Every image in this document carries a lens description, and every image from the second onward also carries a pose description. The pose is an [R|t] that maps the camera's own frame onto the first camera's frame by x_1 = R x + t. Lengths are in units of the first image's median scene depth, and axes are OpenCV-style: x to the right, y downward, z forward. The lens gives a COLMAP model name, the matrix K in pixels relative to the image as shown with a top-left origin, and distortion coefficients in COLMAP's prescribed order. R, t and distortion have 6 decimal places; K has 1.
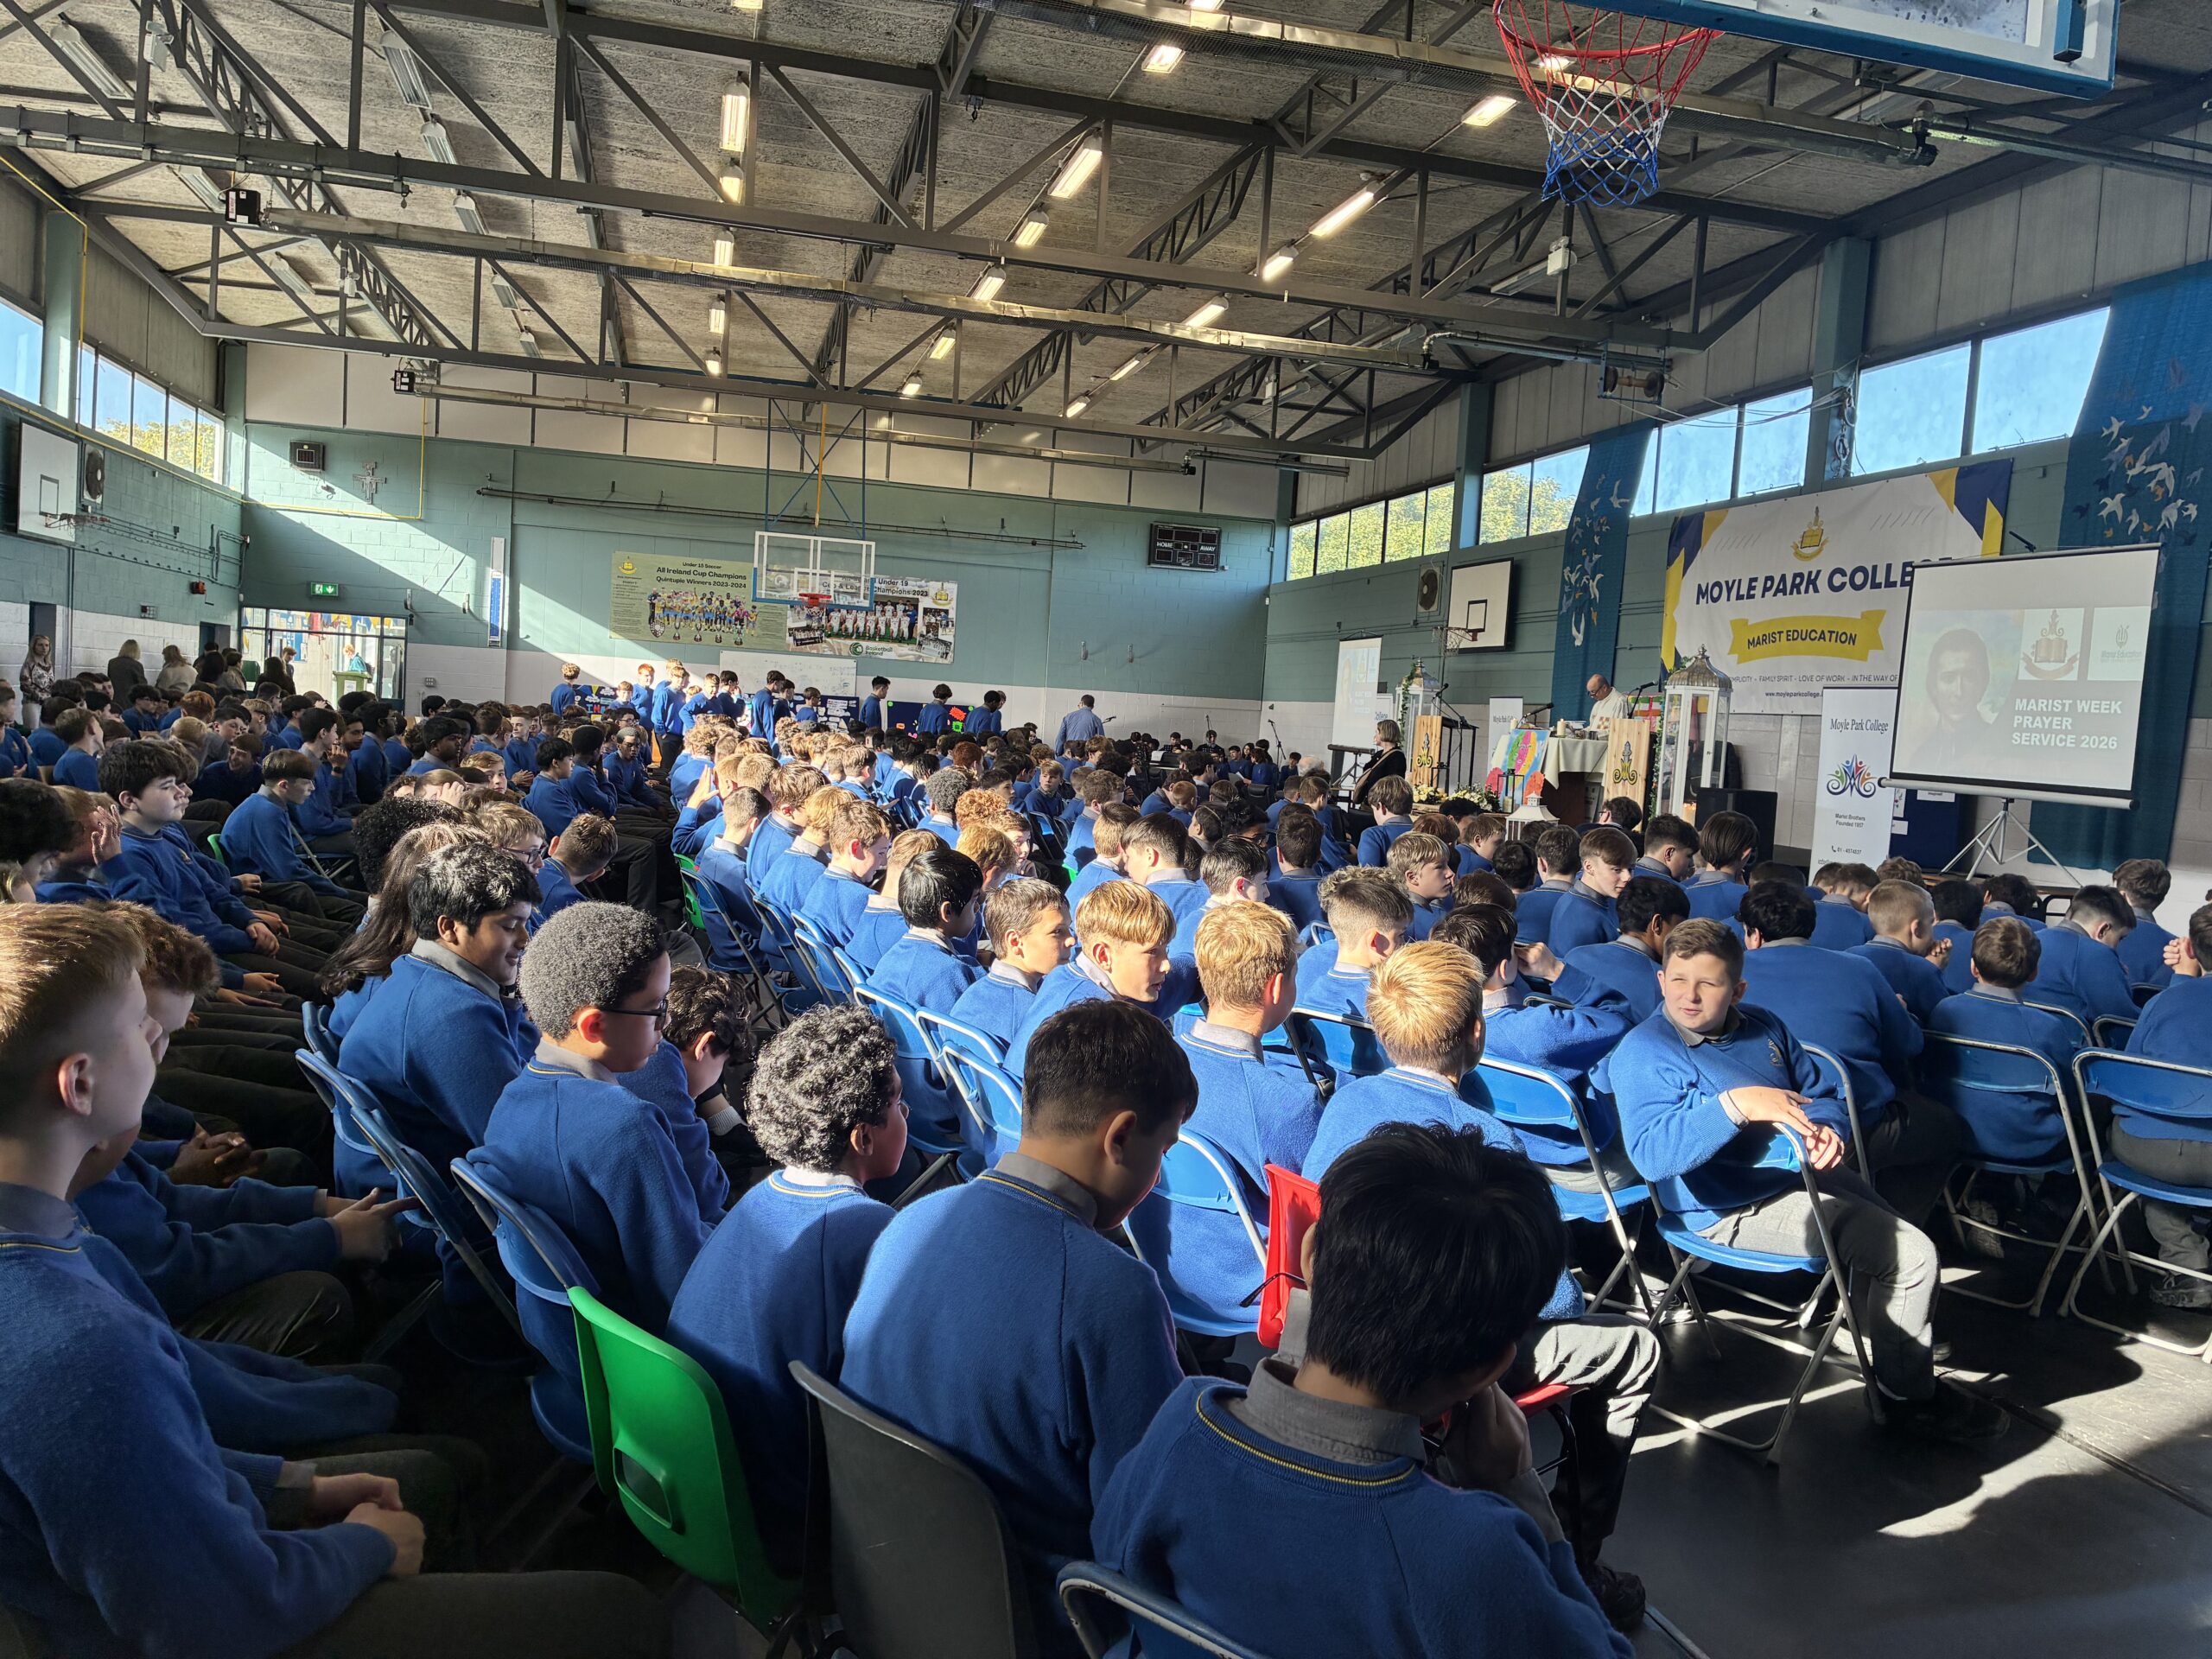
lens RADIAL K [[1688.1, 0, 1105.3], [0, 1688.1, 826.5], [0, 0, 1]] dist [0.066506, -0.005911]
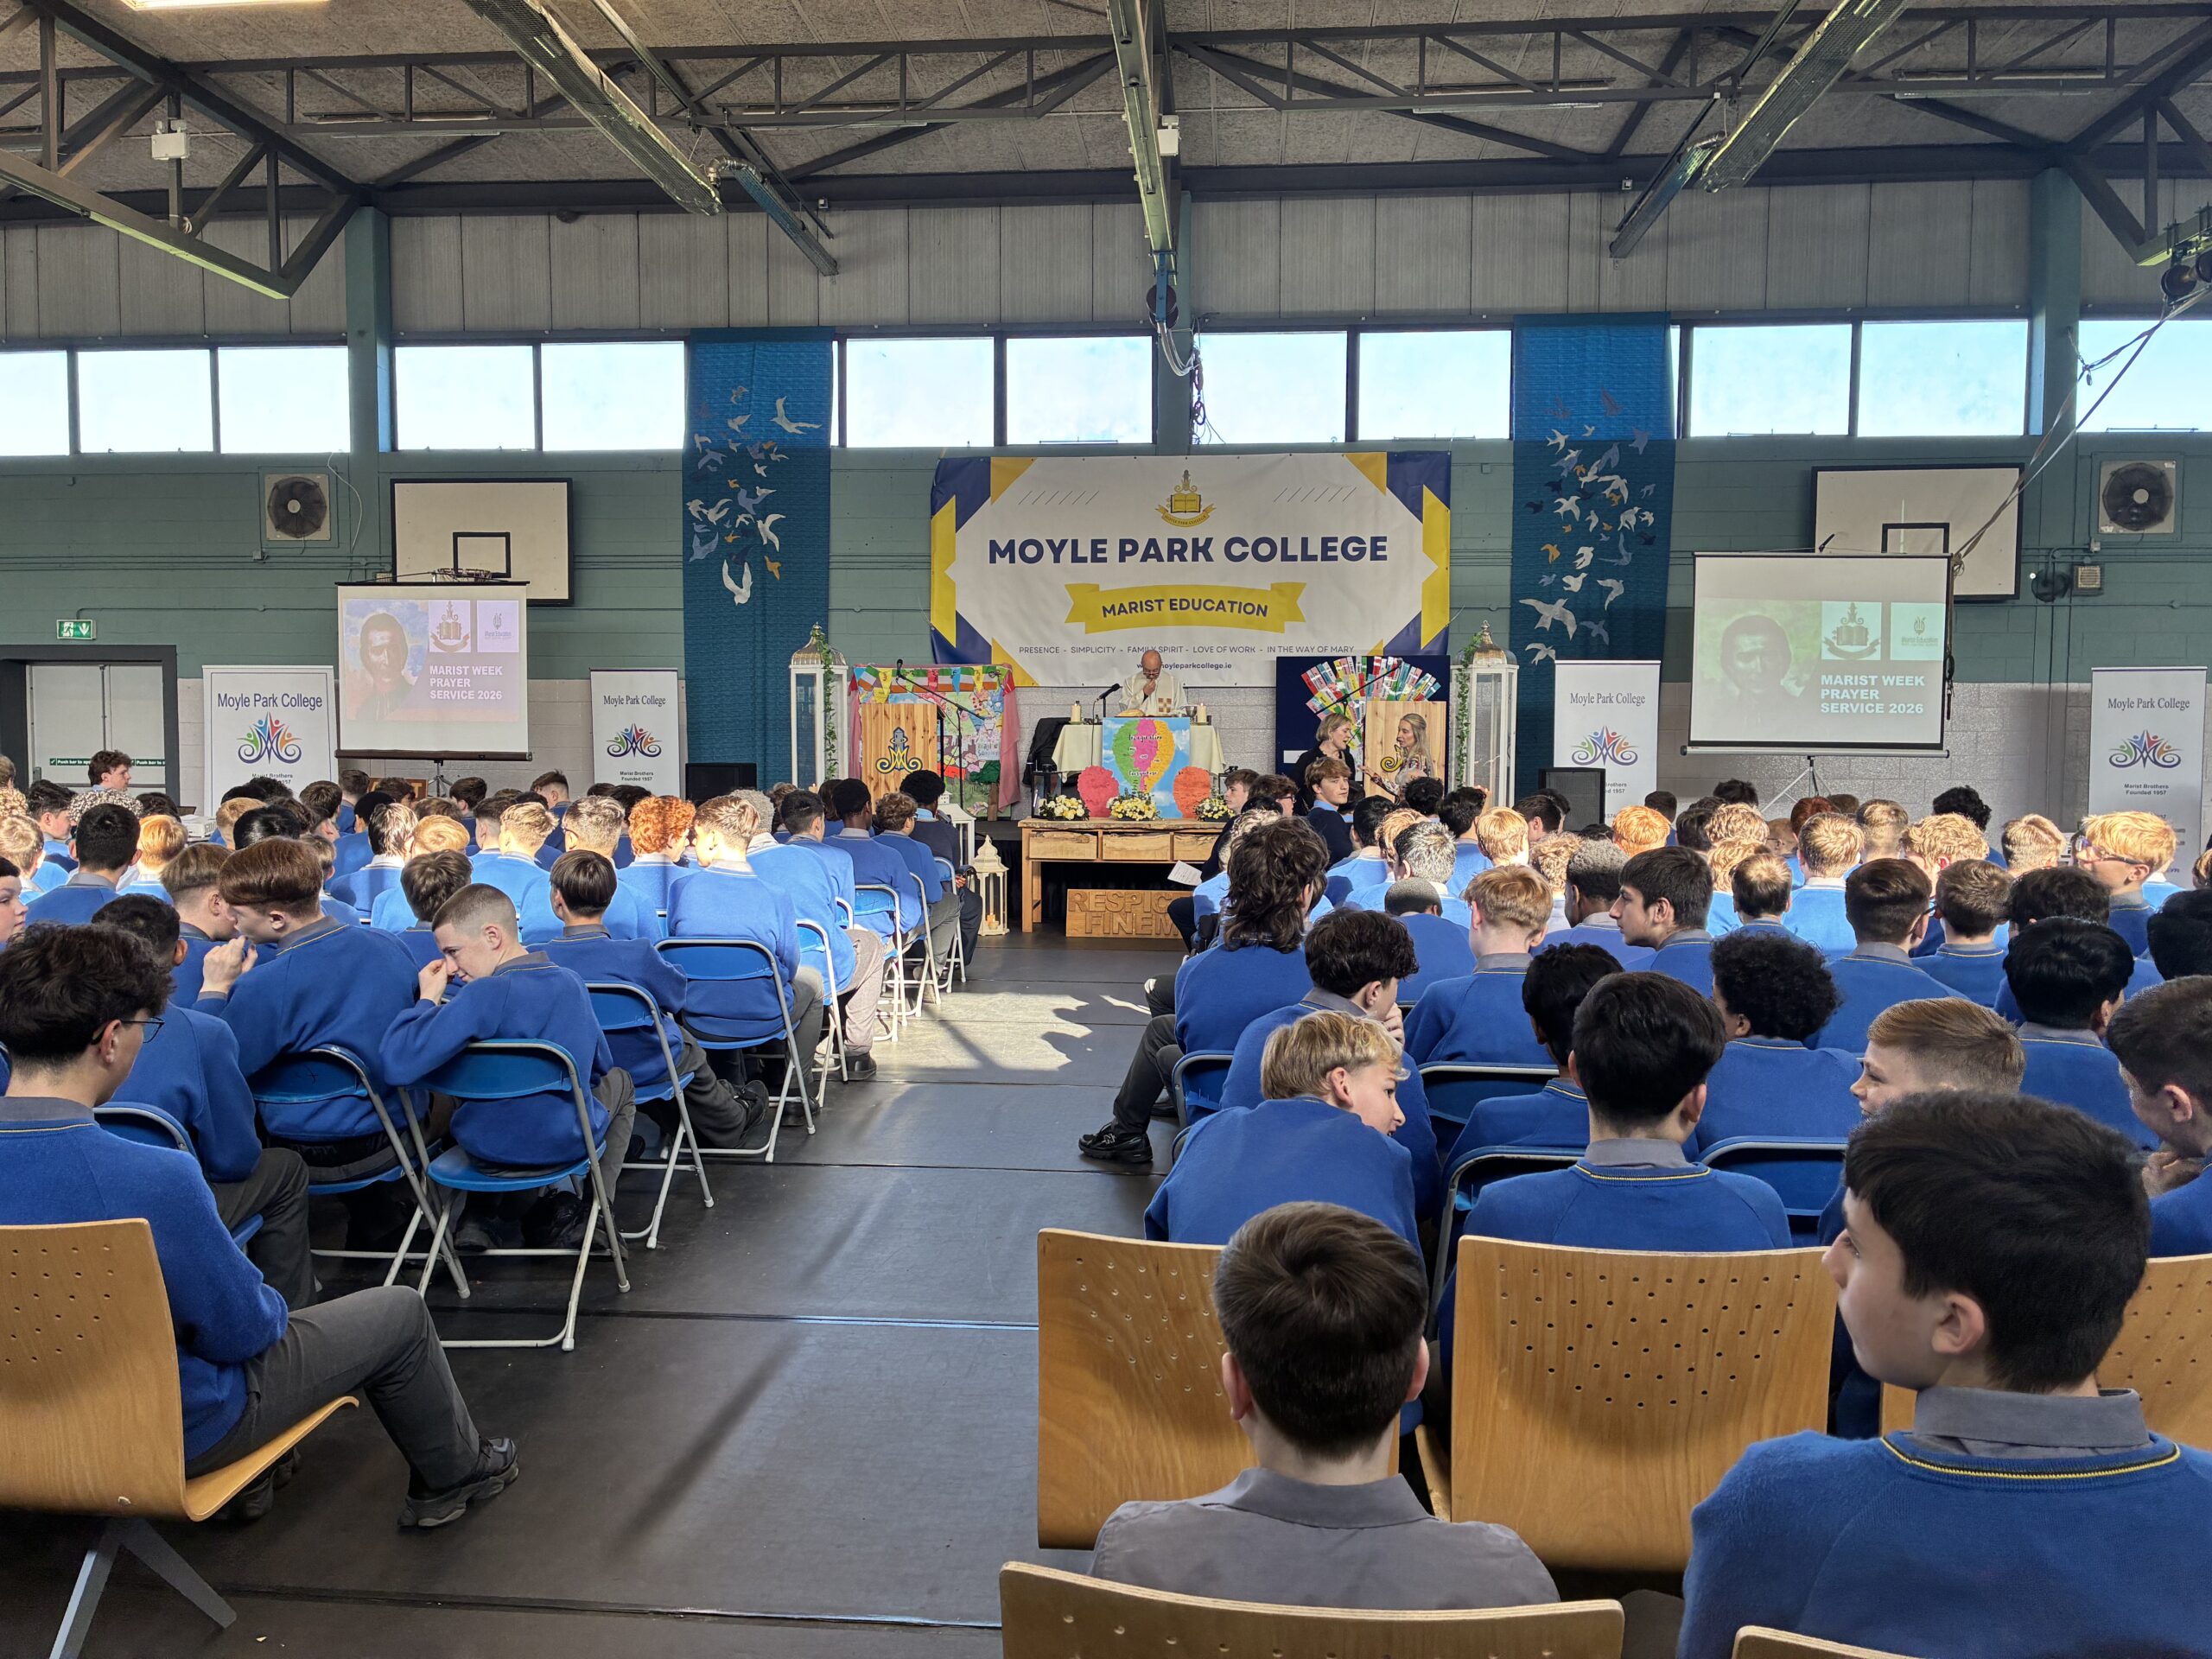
lens RADIAL K [[1688.1, 0, 1103.5], [0, 1688.1, 822.6], [0, 0, 1]] dist [0.066506, -0.005911]
pose [[0.323399, -0.126498, 0.937769, -0.569484], [0.081335, 0.991073, 0.105639, -0.103564], [-0.942761, 0.042110, 0.330801, 0.805248]]
